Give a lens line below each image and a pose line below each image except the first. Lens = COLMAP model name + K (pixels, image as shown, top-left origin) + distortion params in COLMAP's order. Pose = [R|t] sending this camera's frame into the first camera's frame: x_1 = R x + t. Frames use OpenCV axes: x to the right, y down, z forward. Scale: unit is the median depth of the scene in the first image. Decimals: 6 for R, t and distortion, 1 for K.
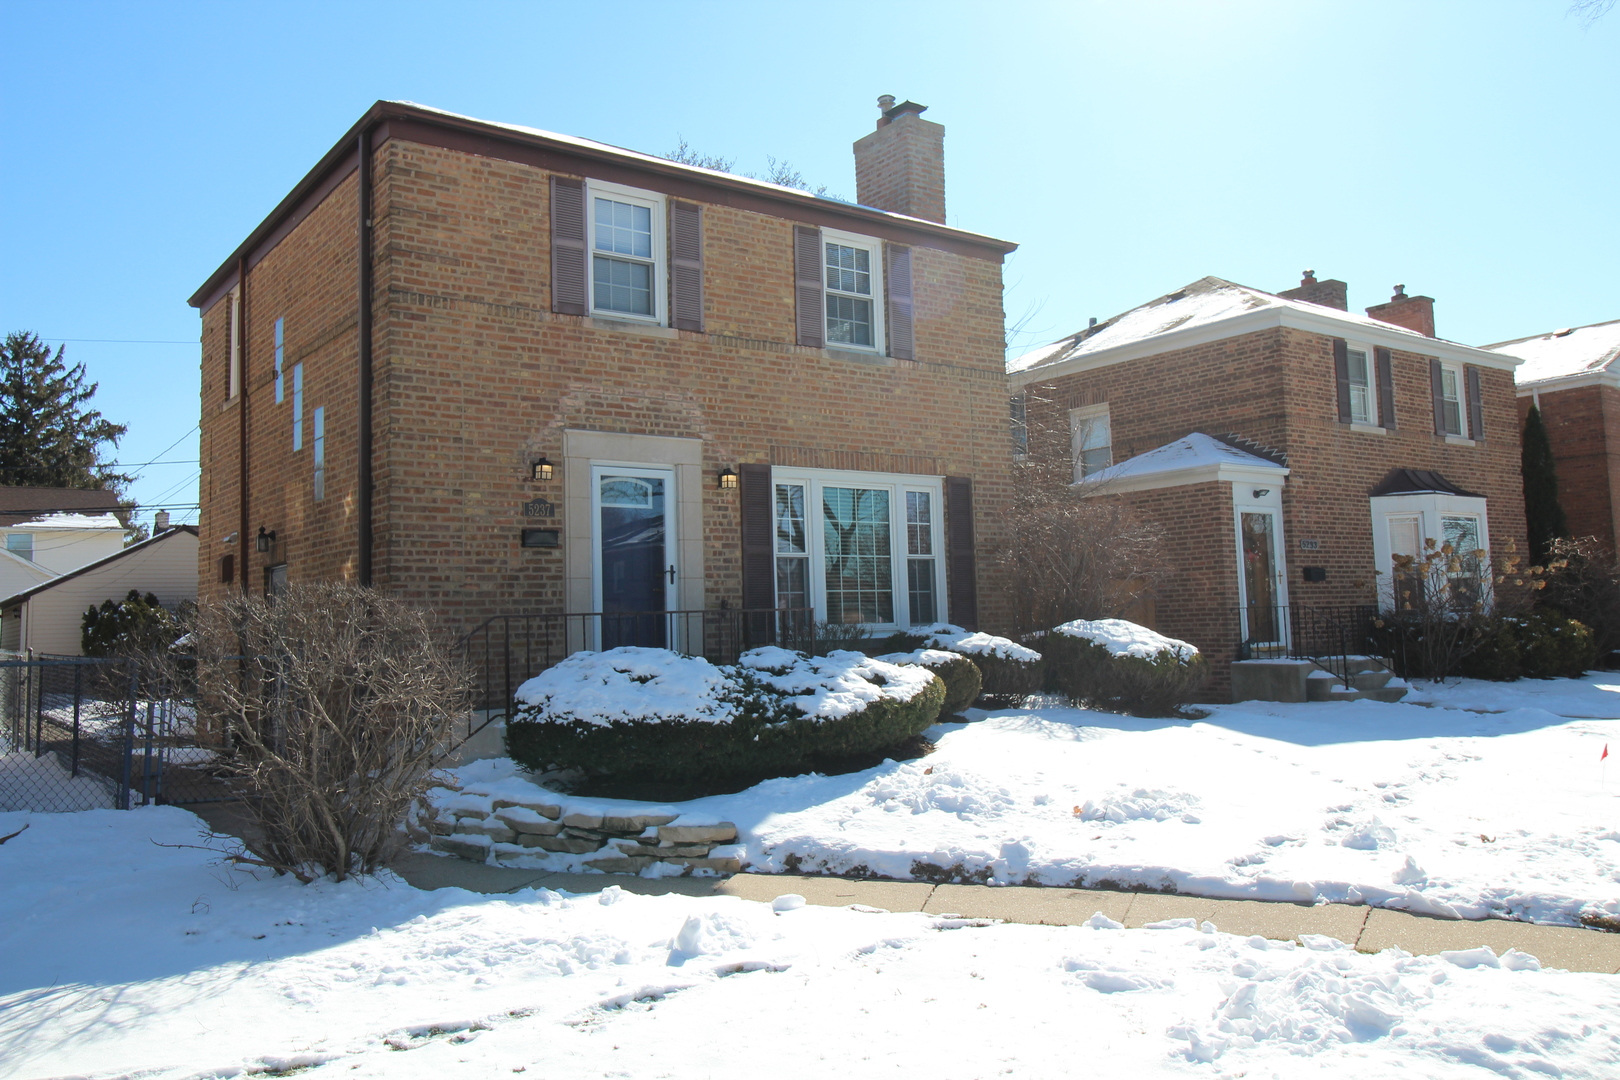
lens RADIAL K [[1277.9, 0, 809.1], [0, 1277.9, 543.7], [0, 0, 1]] dist [-0.002551, -0.000833]
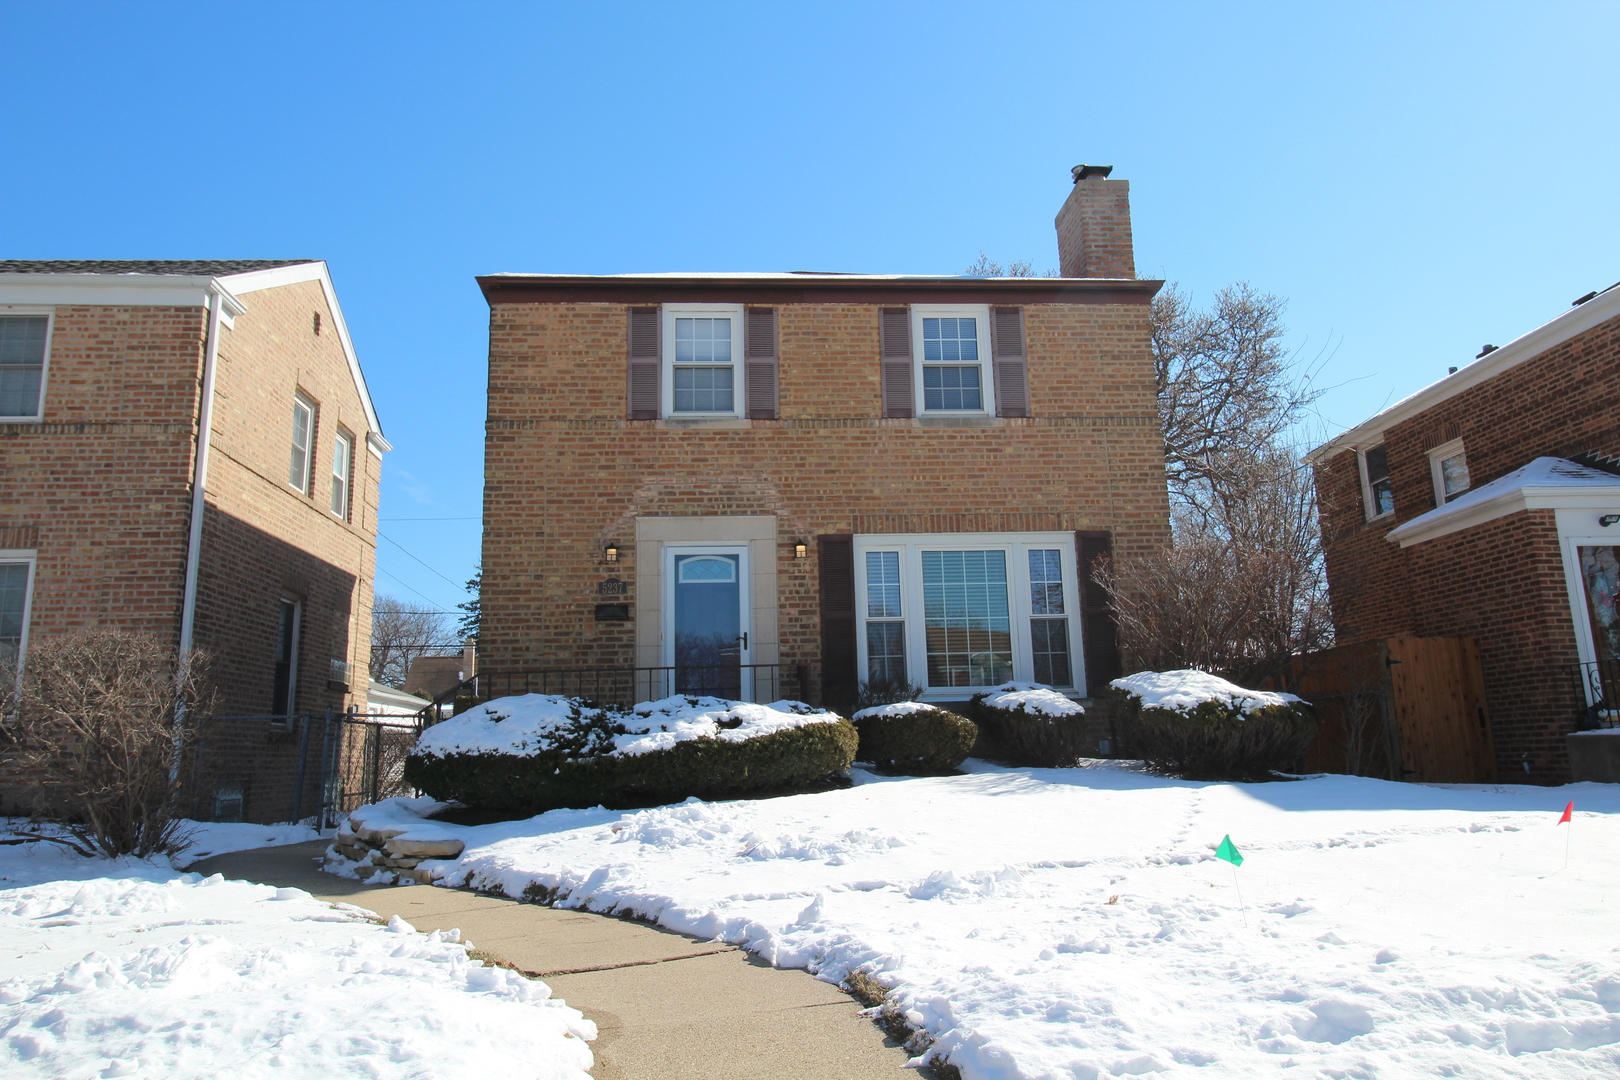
lens RADIAL K [[1176.1, 0, 808.1], [0, 1176.1, 530.2], [0, 0, 1]] dist [0.000039, 0.000401]
pose [[0.844586, -0.097336, -0.526498, 0.458642], [0.038649, 0.991855, -0.121369, 0.052467], [0.534023, 0.082157, 0.841469, 0.171658]]
